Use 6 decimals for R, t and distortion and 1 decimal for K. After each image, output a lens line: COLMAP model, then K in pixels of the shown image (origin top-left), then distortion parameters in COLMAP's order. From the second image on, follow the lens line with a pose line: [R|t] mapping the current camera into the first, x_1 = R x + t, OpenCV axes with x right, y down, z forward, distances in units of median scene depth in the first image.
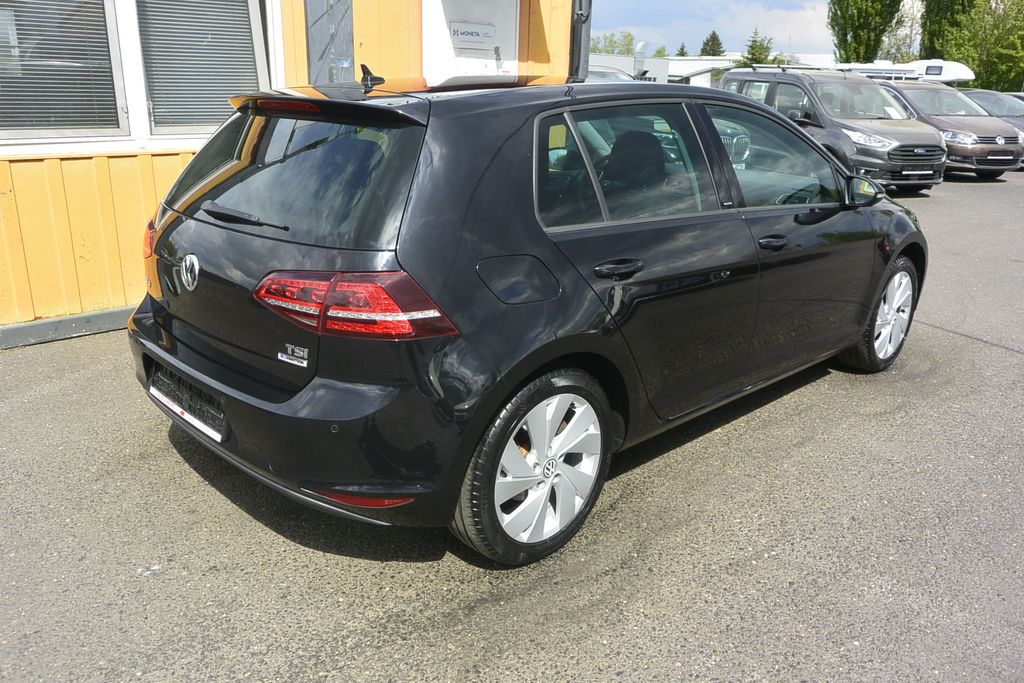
lens RADIAL K [[763.6, 0, 512.0], [0, 763.6, 341.5], [0, 0, 1]] dist [-0.004146, -0.002966]
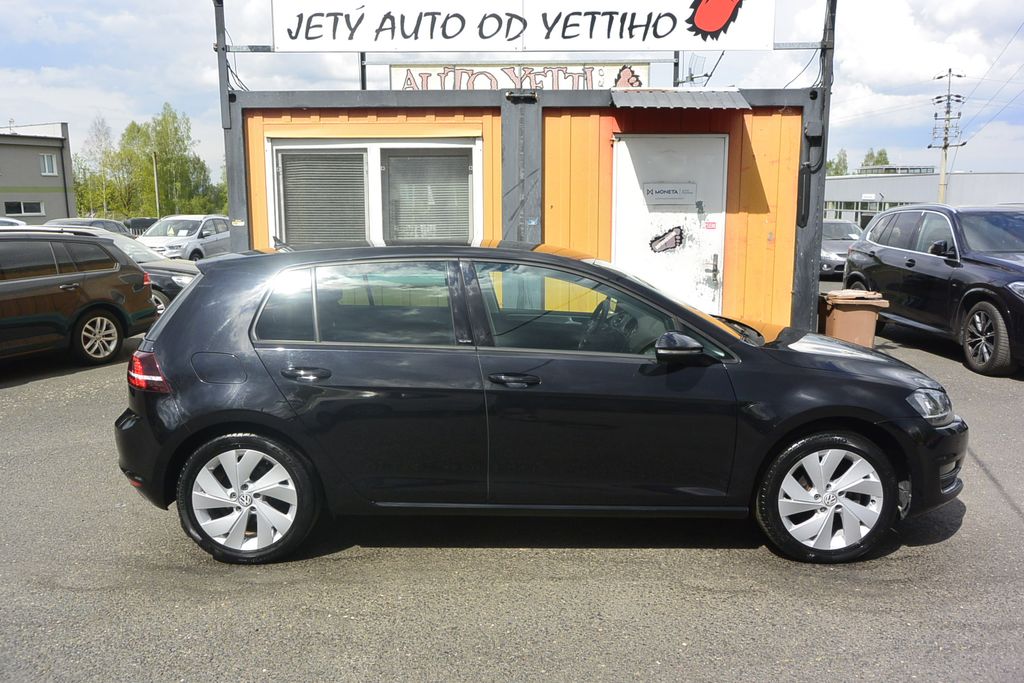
lens RADIAL K [[763.6, 0, 512.0], [0, 763.6, 341.5], [0, 0, 1]] dist [-0.004146, -0.002966]
pose [[0.736636, 0.086703, -0.670709, 1.120017], [-0.199195, 0.975569, -0.092663, -0.080272], [0.646289, 0.201861, 0.735910, 0.145247]]
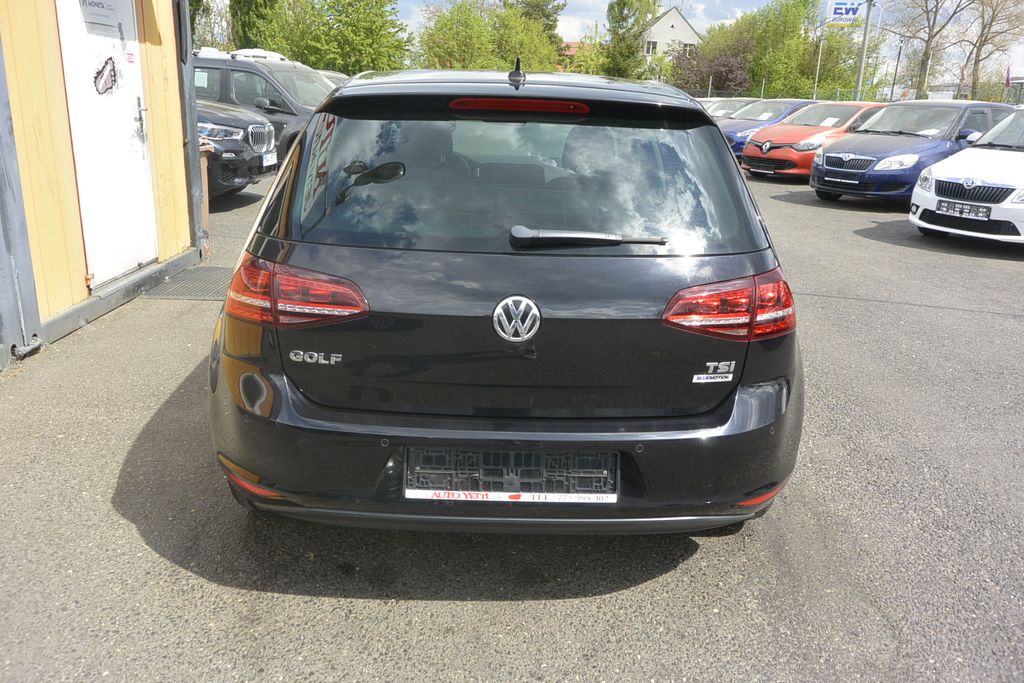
lens RADIAL K [[763.6, 0, 512.0], [0, 763.6, 341.5], [0, 0, 1]] dist [-0.004146, -0.002966]
pose [[0.692068, -0.219364, 0.687693, -0.757093], [0.207762, 0.972924, 0.101265, -0.114962], [-0.691286, 0.072794, 0.718905, 0.339372]]
